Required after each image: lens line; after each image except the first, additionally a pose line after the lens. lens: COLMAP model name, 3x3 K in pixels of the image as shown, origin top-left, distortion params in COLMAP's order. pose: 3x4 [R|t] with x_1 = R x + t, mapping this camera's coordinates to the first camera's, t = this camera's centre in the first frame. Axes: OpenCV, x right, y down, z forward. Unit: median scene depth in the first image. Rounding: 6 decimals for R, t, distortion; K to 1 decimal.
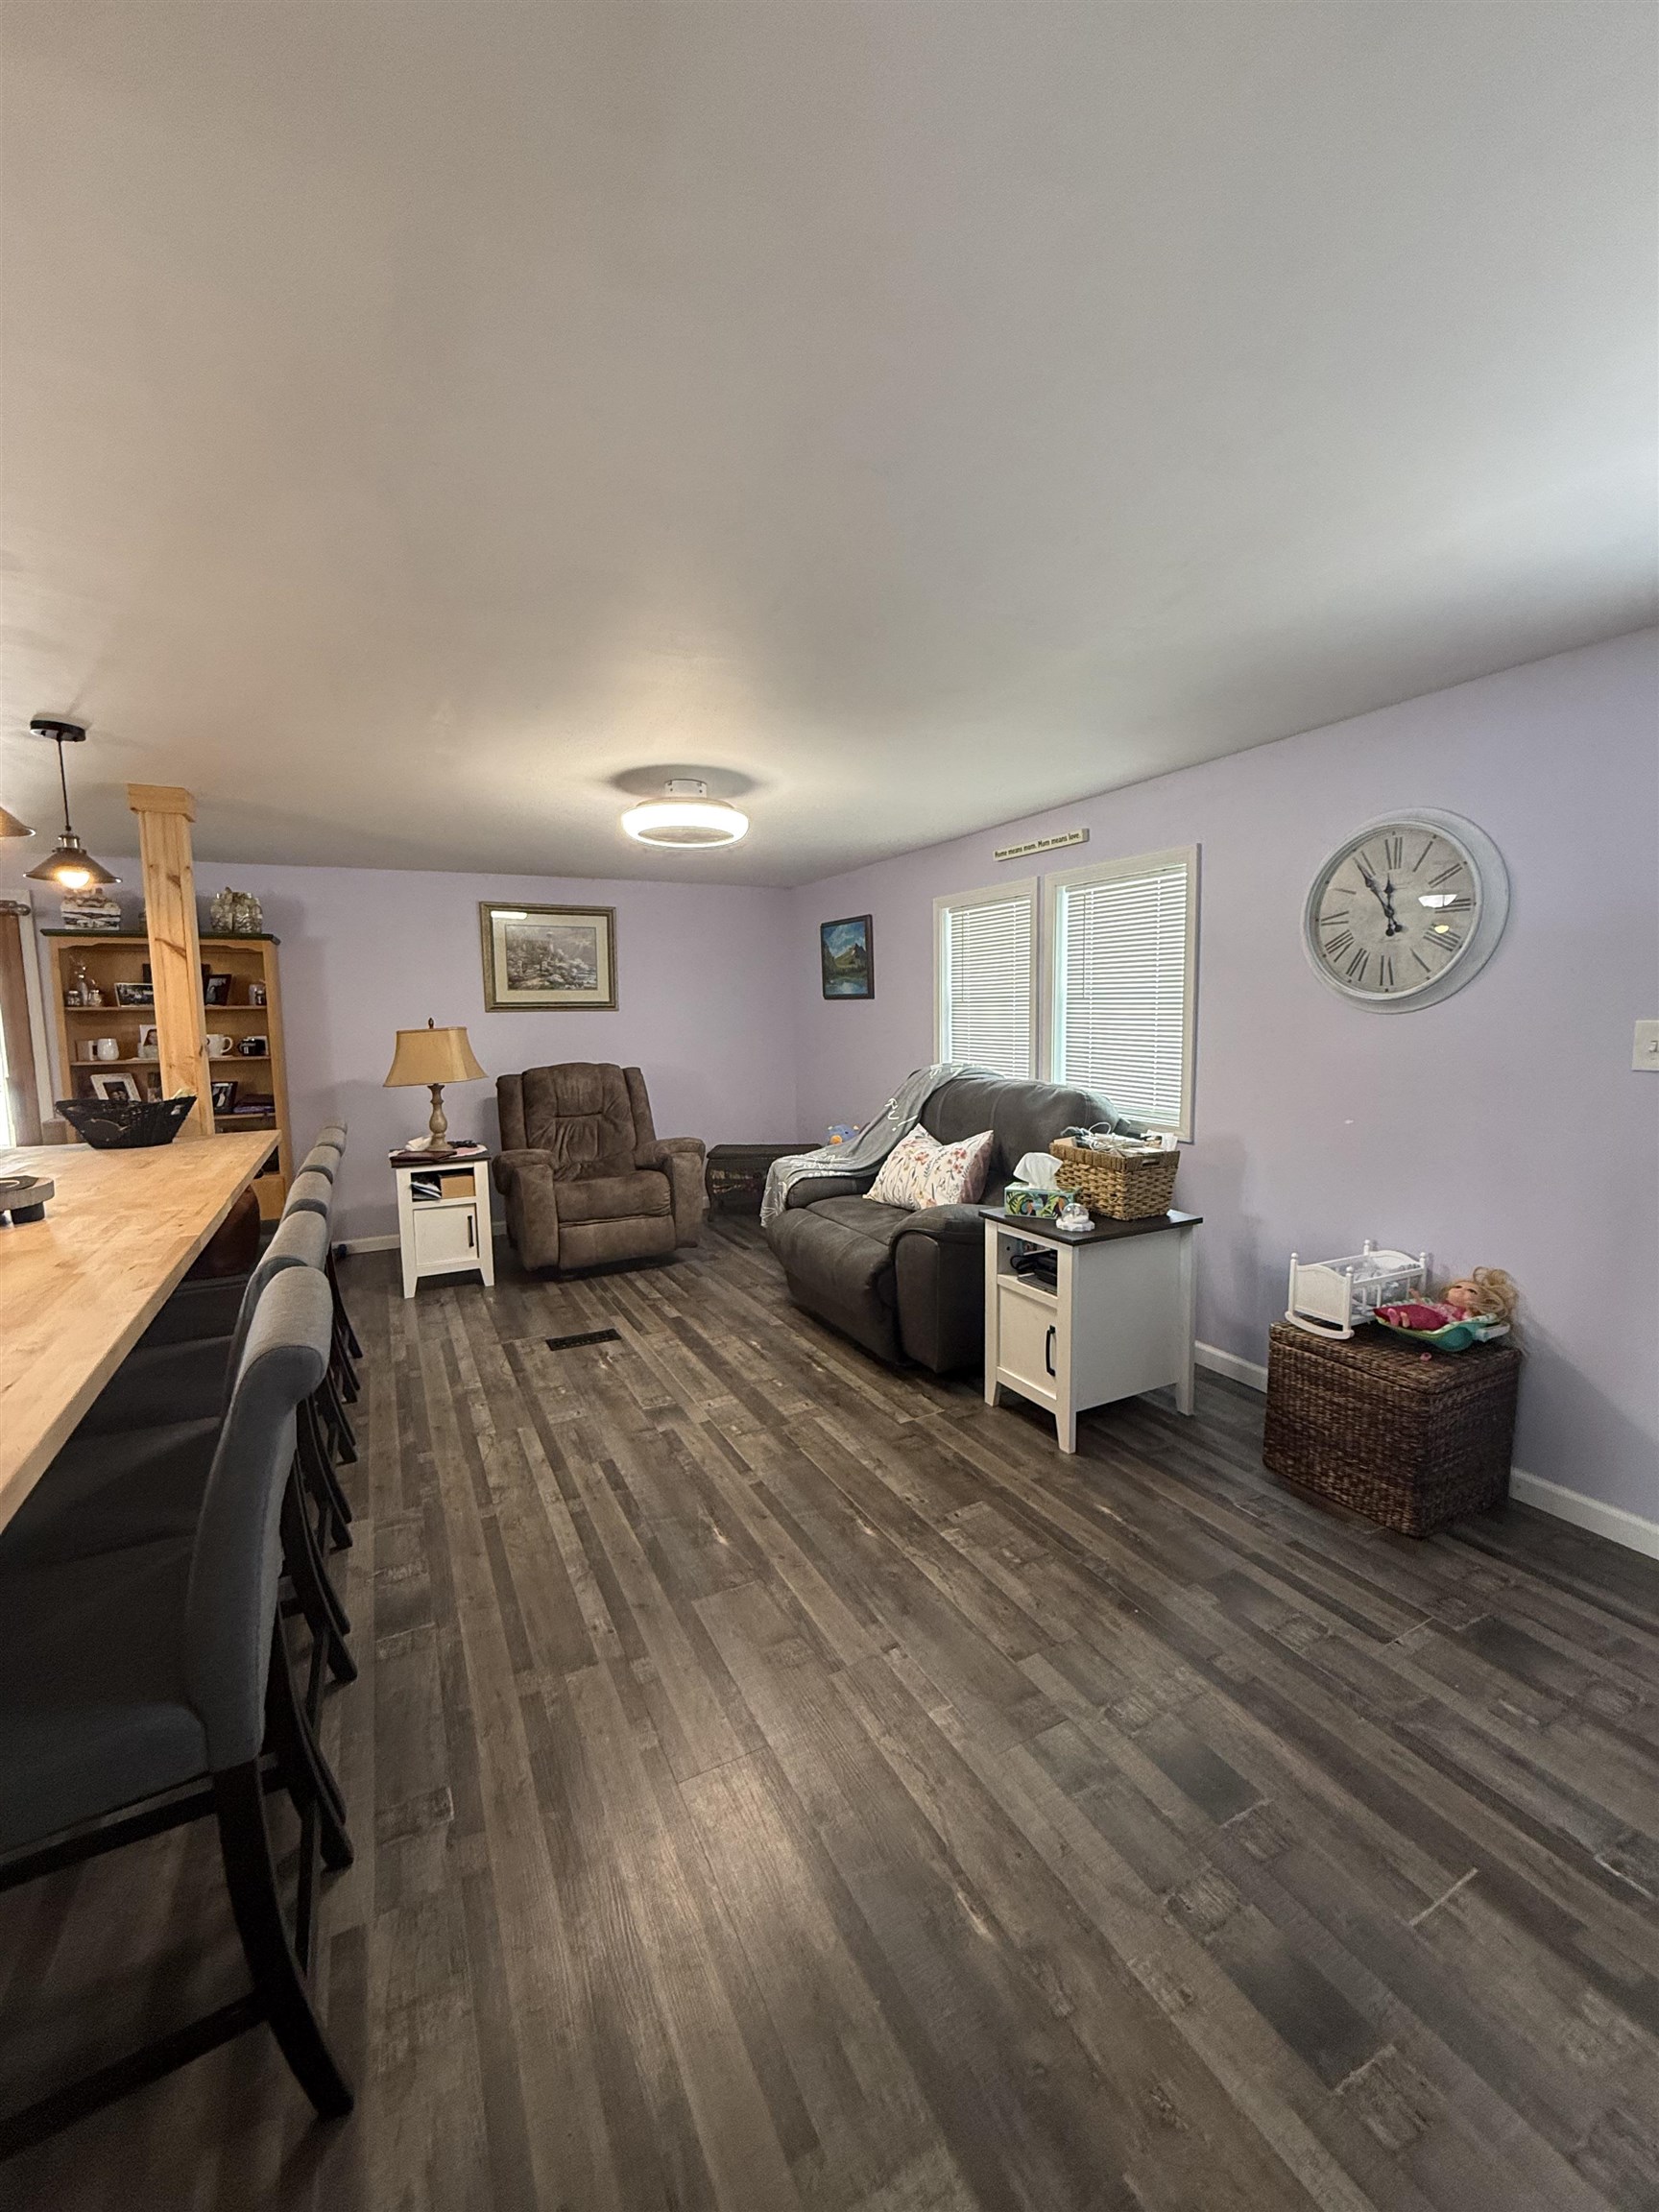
lens RADIAL K [[880.9, 0, 830.3], [0, 880.9, 1100.3], [0, 0, 1]] dist [0.001761, -0.000377]
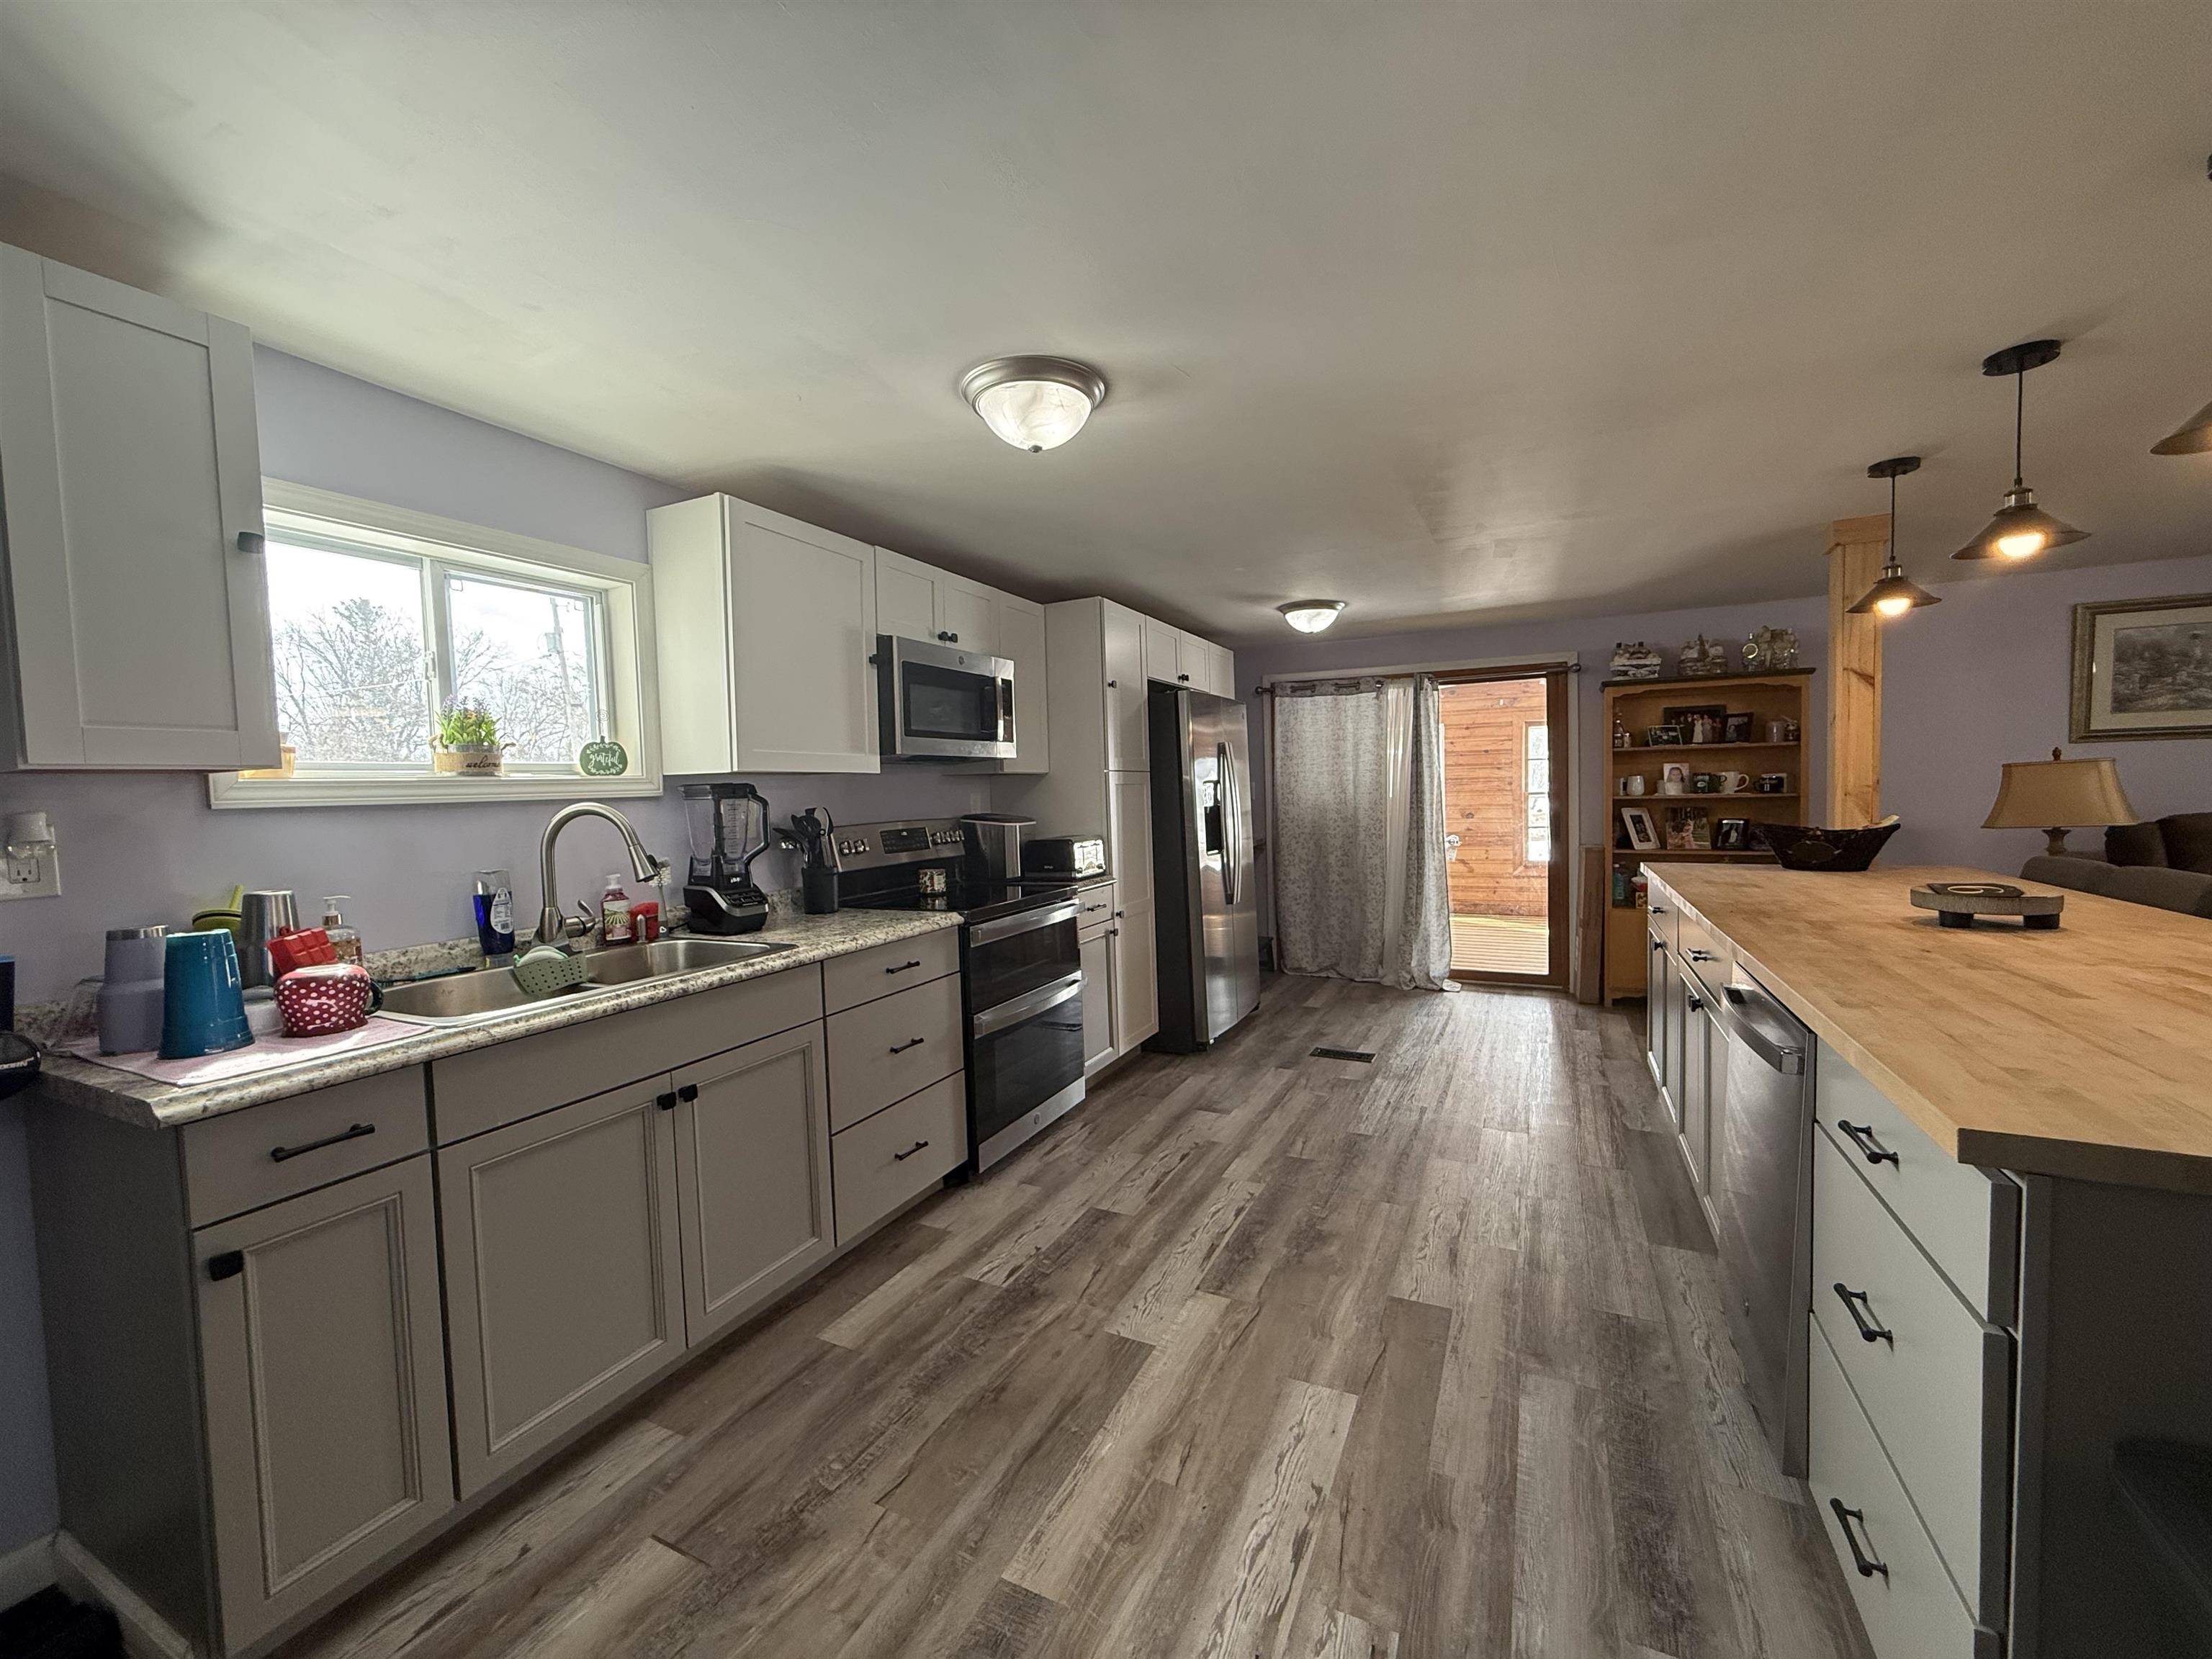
lens RADIAL K [[879.8, 0, 1098.3], [0, 879.8, 829.1], [0, 0, 1]] dist [-0.000013, 0.000345]
pose [[0.588207, 0.038567, -0.807790, -0.451760], [-0.064330, 0.997928, 0.000801, 0.056705], [0.806148, 0.051494, 0.589469, -0.285588]]
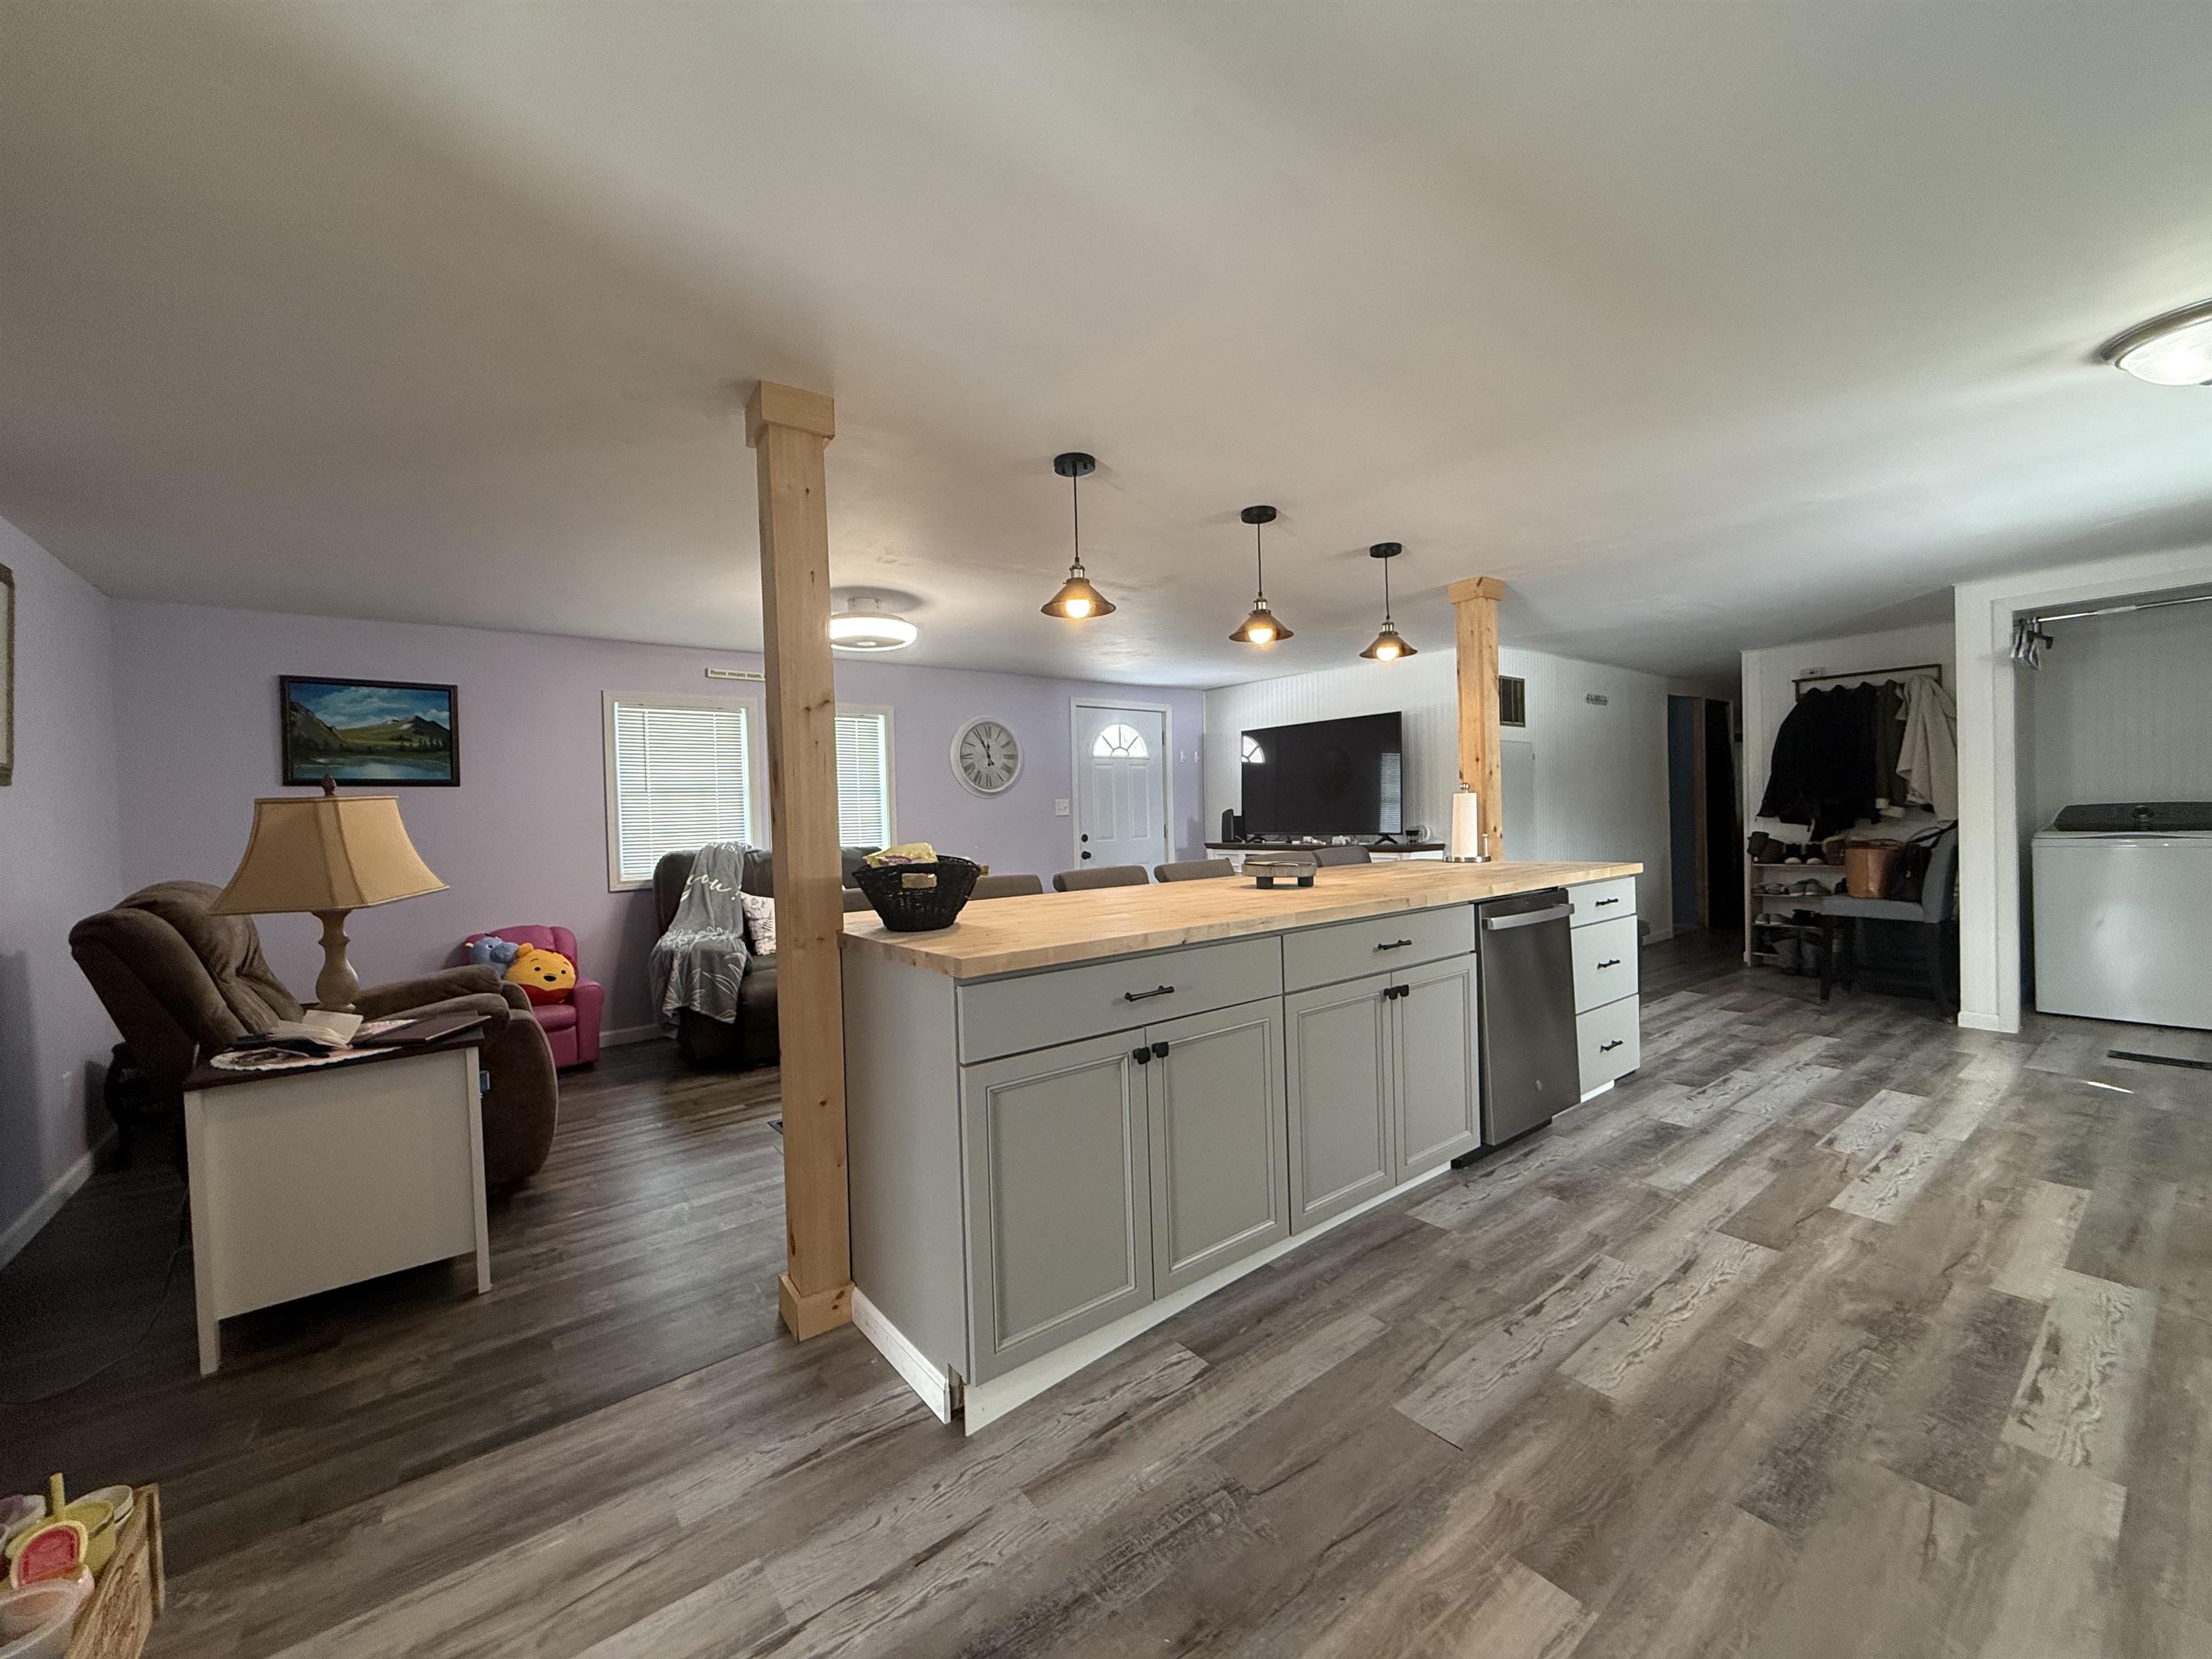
lens RADIAL K [[879.8, 0, 1098.3], [0, 879.8, 829.1], [0, 0, 1]] dist [-0.000013, 0.000345]
pose [[-0.174896, 0.003828, 0.984579, -1.476379], [0.132585, 0.990976, 0.019699, -0.019881], [-0.975619, 0.133986, -0.173825, 0.953290]]
